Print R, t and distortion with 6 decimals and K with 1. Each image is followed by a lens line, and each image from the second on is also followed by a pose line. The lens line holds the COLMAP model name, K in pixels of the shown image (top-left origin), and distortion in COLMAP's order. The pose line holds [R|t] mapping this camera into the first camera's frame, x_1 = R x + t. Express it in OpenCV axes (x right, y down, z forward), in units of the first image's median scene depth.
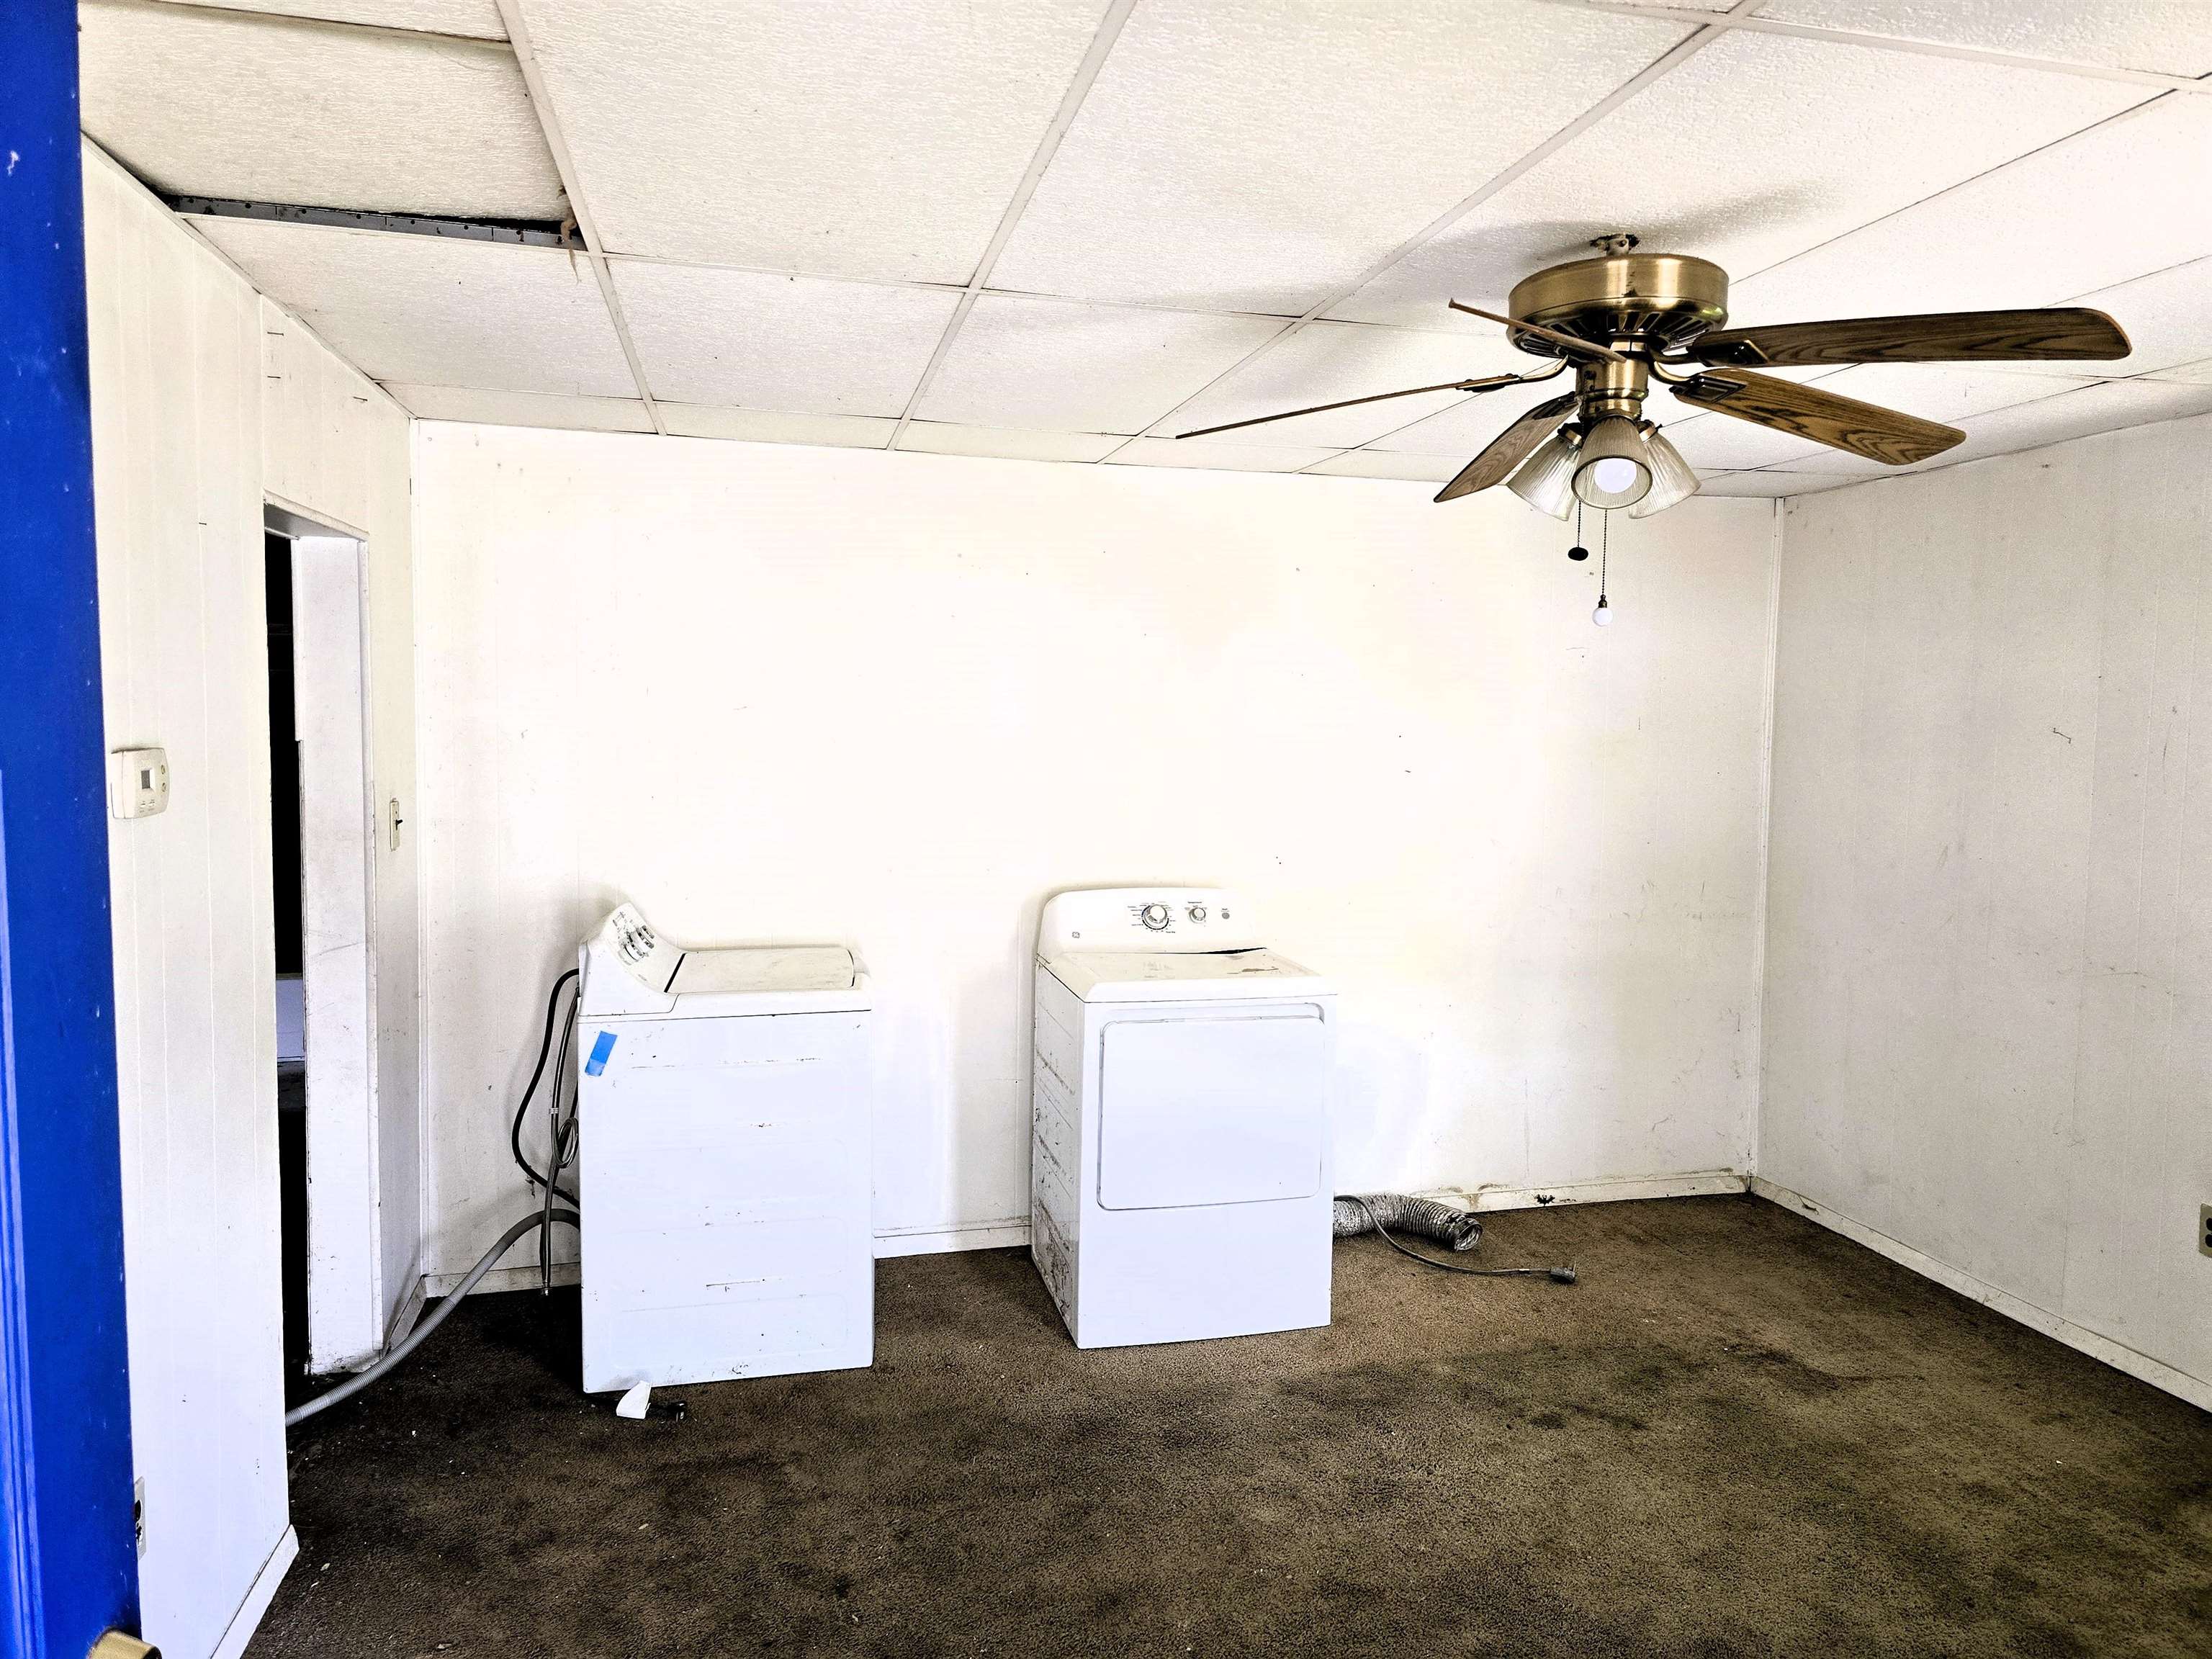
lens RADIAL K [[1482.6, 0, 1140.0], [0, 1482.6, 815.4], [0, 0, 1]] dist [0.065436, -0.061782]
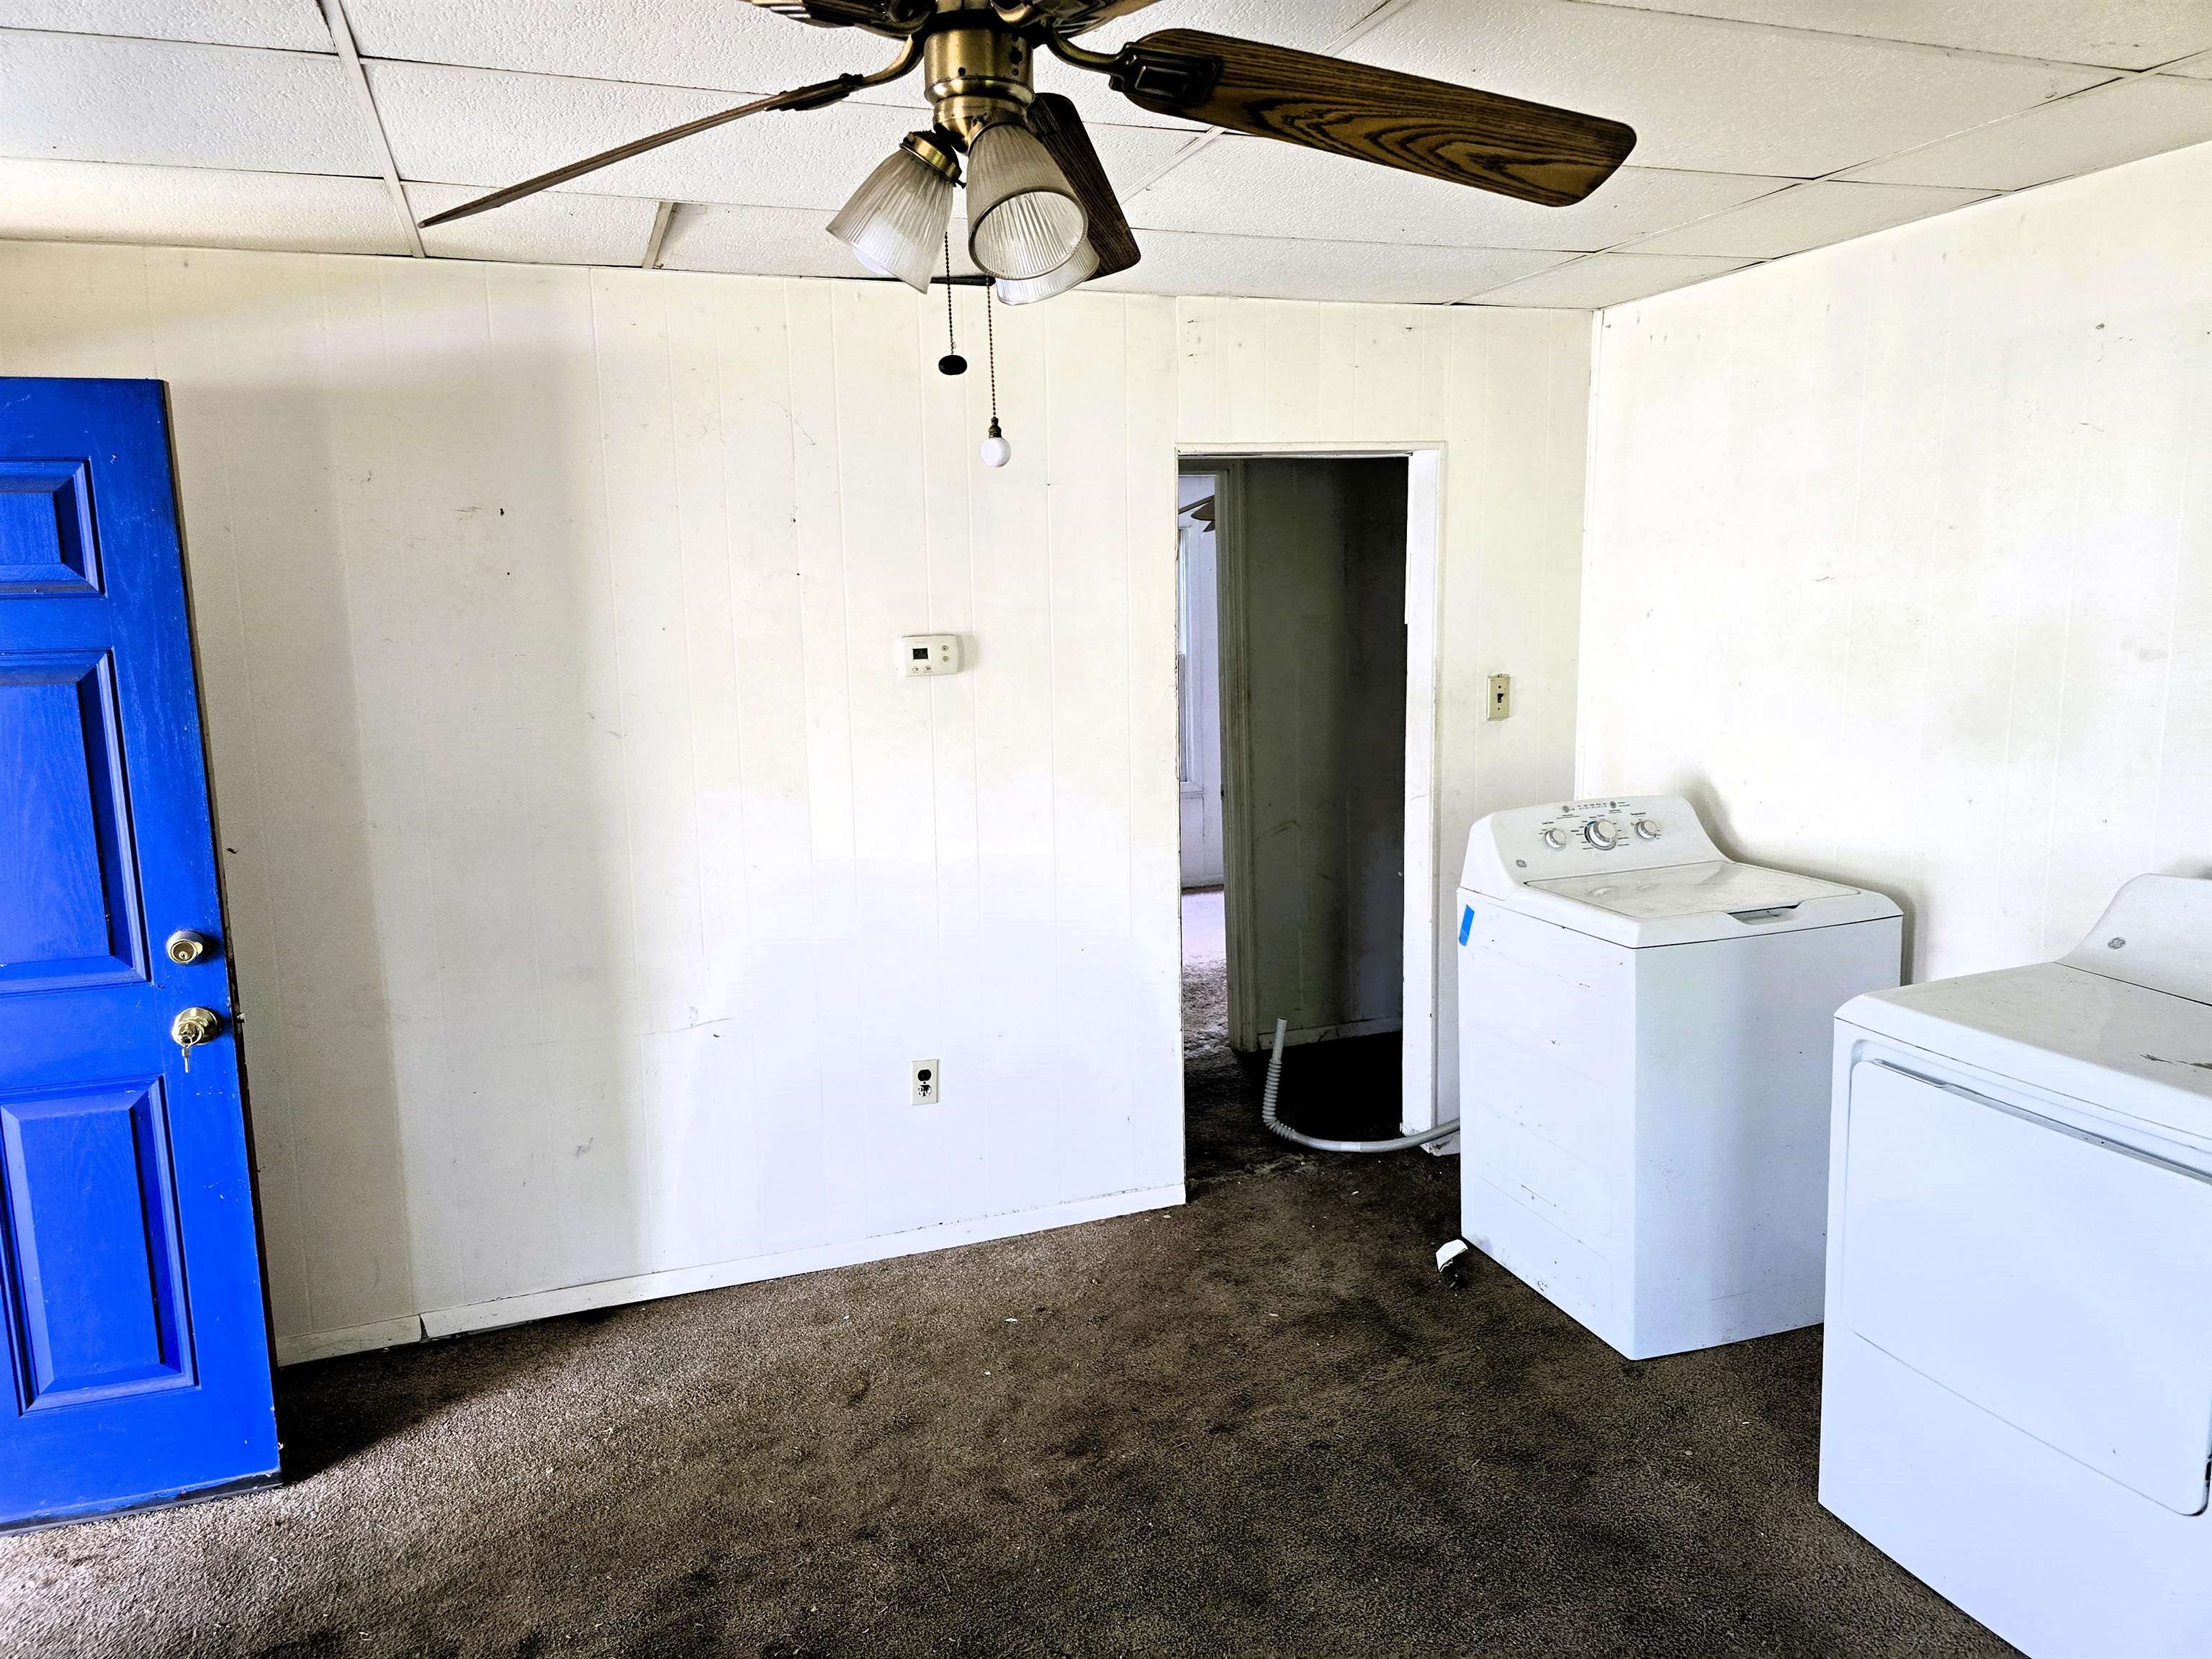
lens RADIAL K [[1482.6, 0, 1140.0], [0, 1482.6, 815.4], [0, 0, 1]] dist [0.065436, -0.061782]
pose [[0.122479, 0.134157, -0.983362, 0.553458], [-0.045934, 0.990526, 0.129413, -0.036925], [0.991408, 0.029320, 0.127481, 0.563668]]
